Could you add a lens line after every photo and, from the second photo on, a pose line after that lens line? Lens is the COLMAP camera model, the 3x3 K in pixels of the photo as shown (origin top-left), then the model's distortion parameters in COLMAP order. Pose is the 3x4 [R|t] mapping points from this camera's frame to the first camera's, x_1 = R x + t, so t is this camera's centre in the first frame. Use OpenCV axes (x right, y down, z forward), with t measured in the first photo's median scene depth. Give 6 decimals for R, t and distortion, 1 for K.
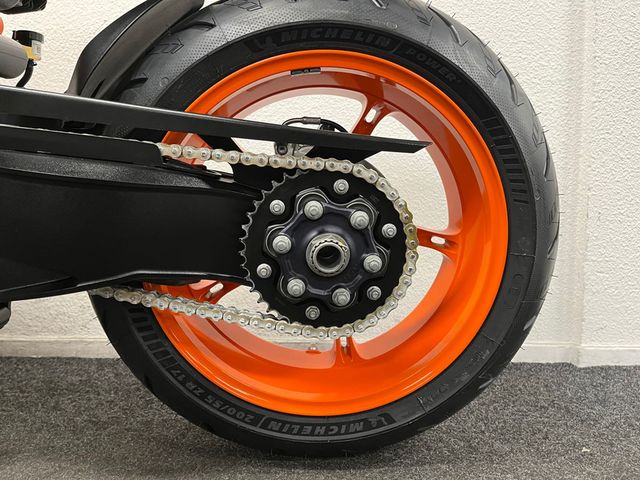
lens RADIAL K [[487.8, 0, 320.0], [0, 487.8, 240.0], [0, 0, 1]] dist [0.034213, -0.001476]
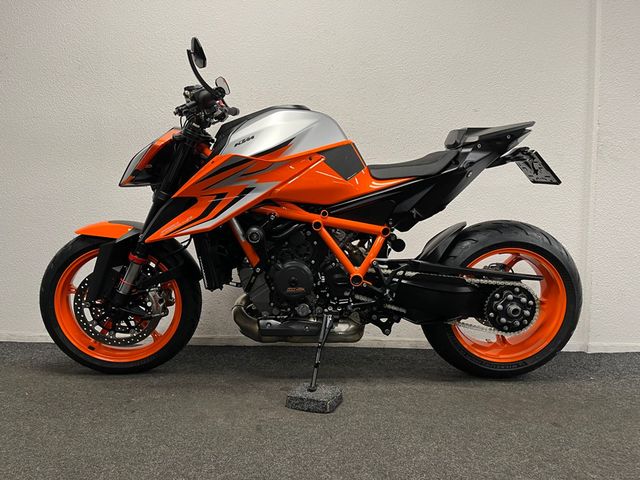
lens RADIAL K [[487.8, 0, 320.0], [0, 487.8, 240.0], [0, 0, 1]] dist [0.034213, -0.001476]
pose [[0.999963, 0.007624, -0.004036, -1.236220], [-0.007699, 0.999793, -0.018838, -0.361691], [0.003892, 0.018868, 0.999814, -2.255745]]
